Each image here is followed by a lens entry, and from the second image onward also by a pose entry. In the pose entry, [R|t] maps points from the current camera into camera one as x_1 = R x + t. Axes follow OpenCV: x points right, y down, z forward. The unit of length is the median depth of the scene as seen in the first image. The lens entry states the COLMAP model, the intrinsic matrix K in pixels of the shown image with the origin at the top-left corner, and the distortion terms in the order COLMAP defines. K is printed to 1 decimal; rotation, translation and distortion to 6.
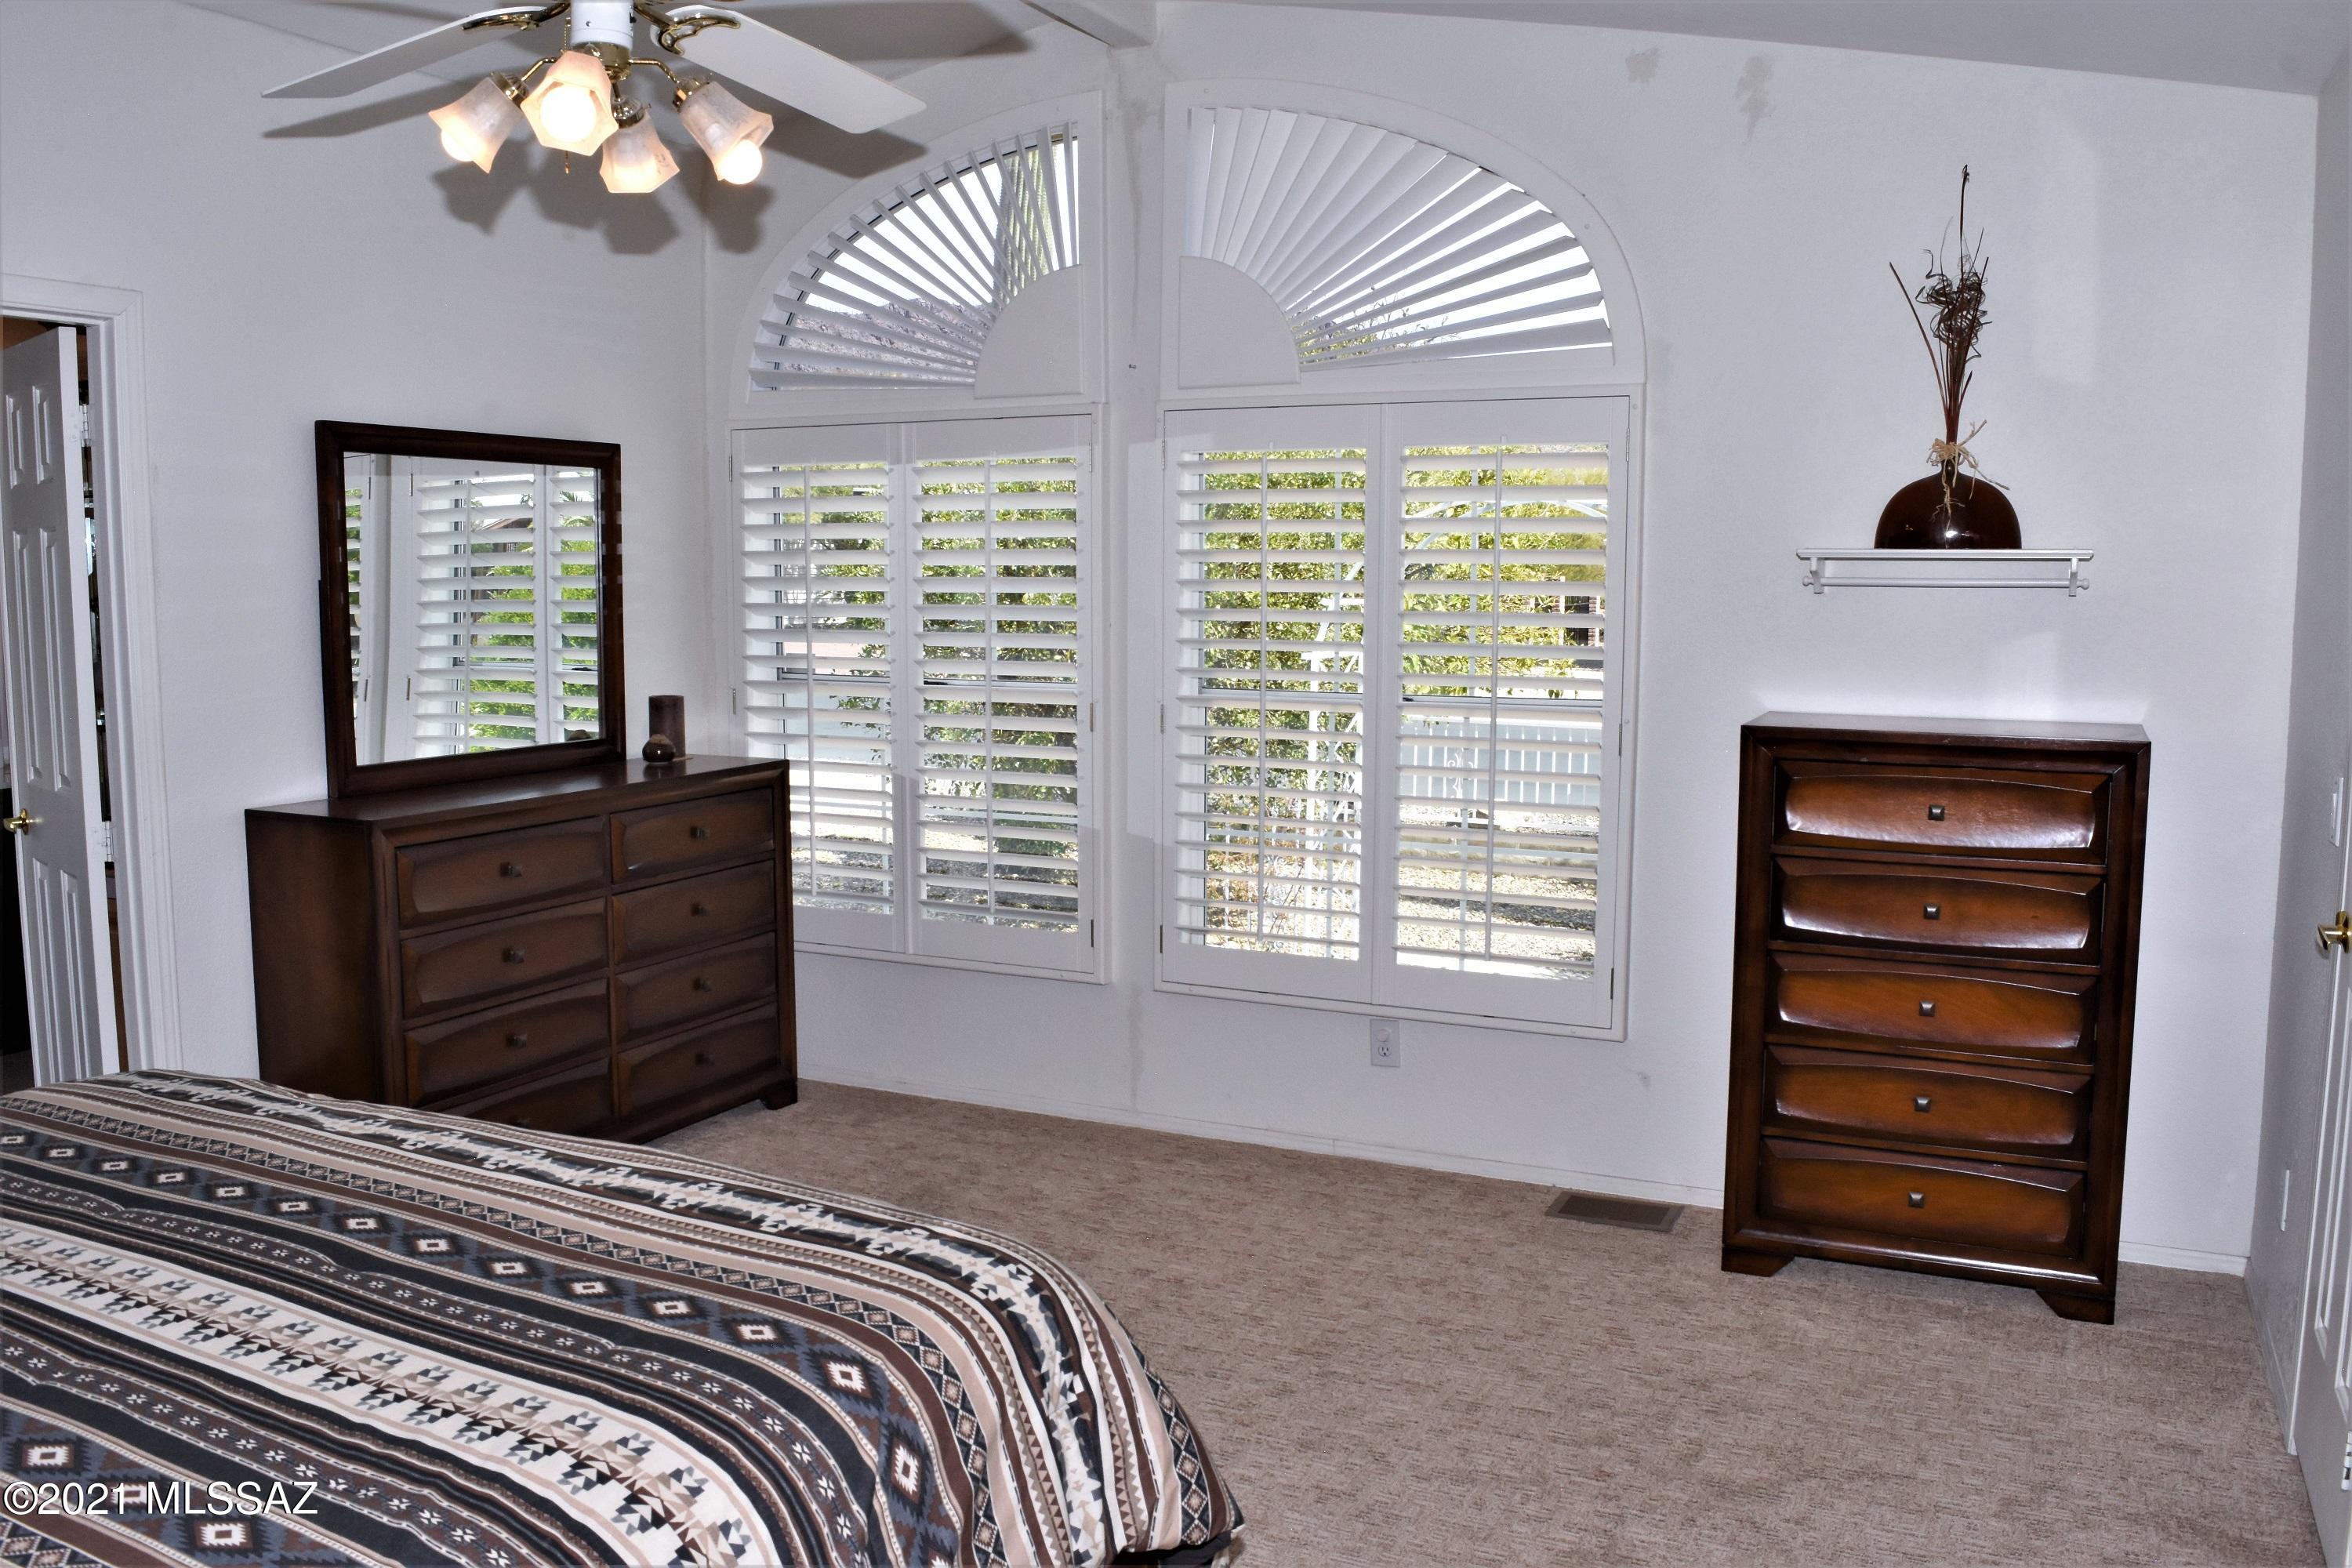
lens RADIAL K [[1881.6, 0, 1210.0], [0, 1881.6, 787.3], [0, 0, 1]] dist [-0.105735, 0.032074]
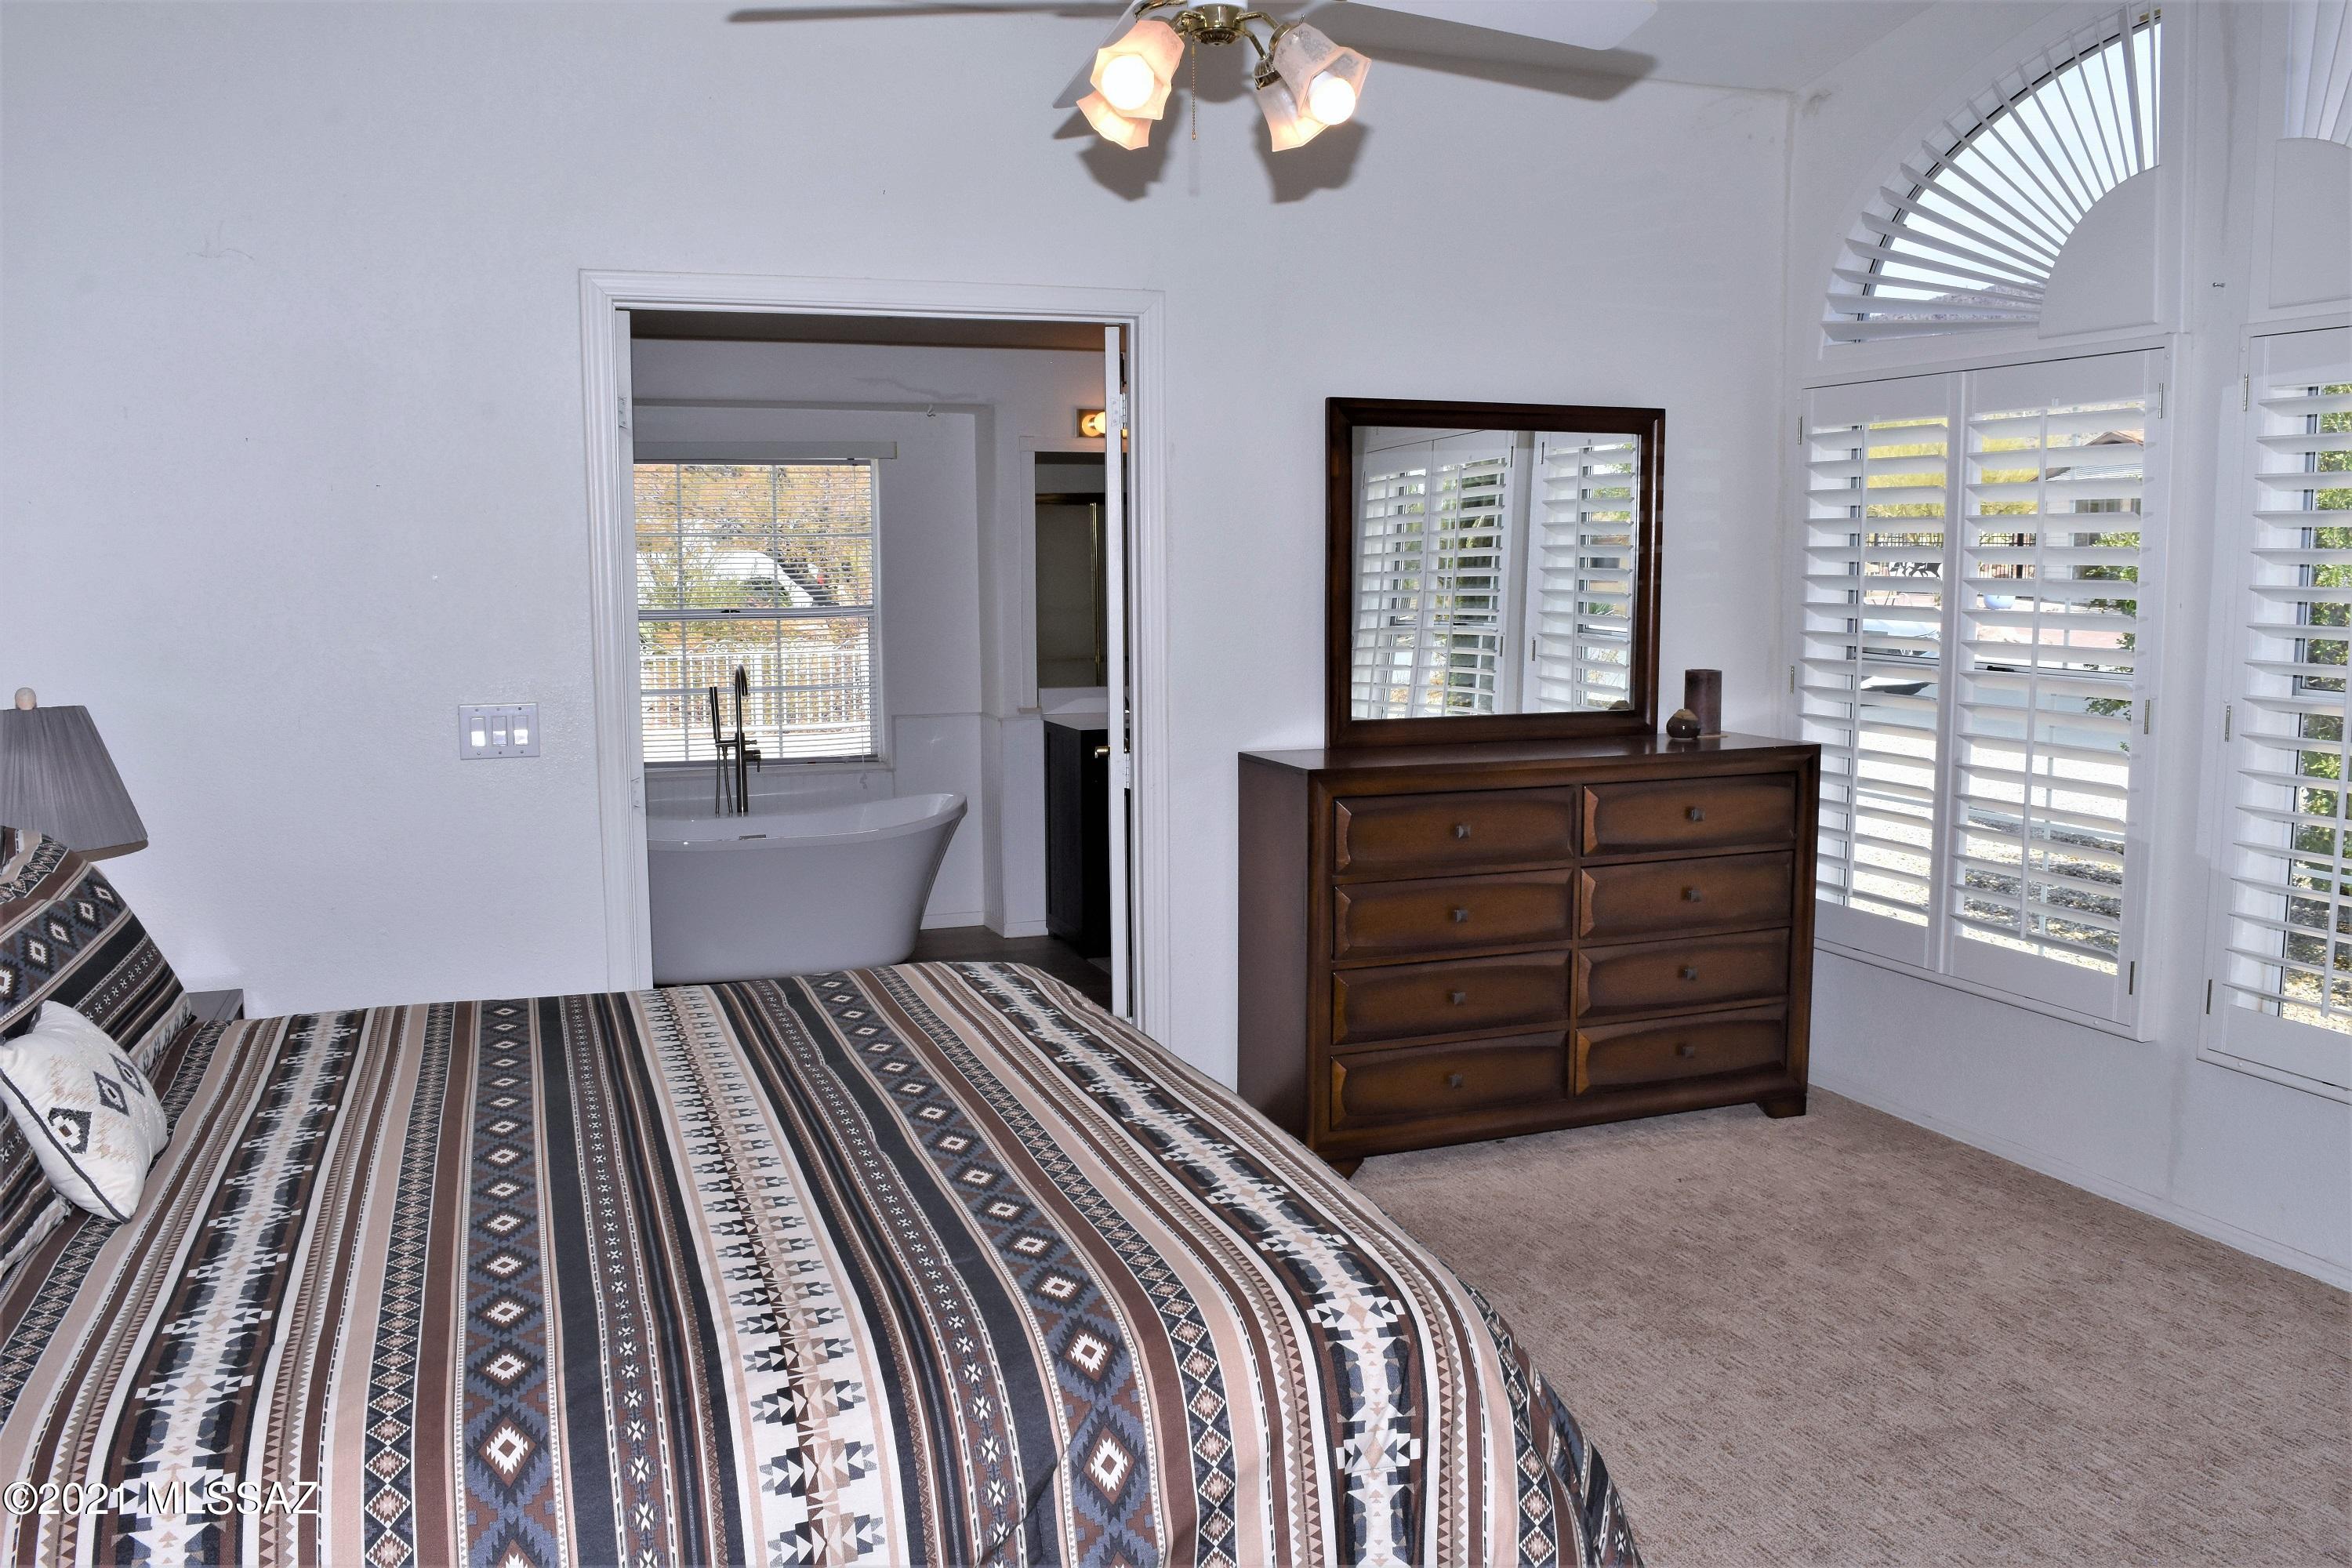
lens RADIAL K [[1881.6, 0, 1210.0], [0, 1881.6, 787.3], [0, 0, 1]] dist [-0.105735, 0.032074]
pose [[0.712390, 0.079590, -0.697256, 0.229479], [-0.072879, 0.996566, 0.039294, -0.009057], [0.697990, 0.022823, 0.715744, 0.154530]]
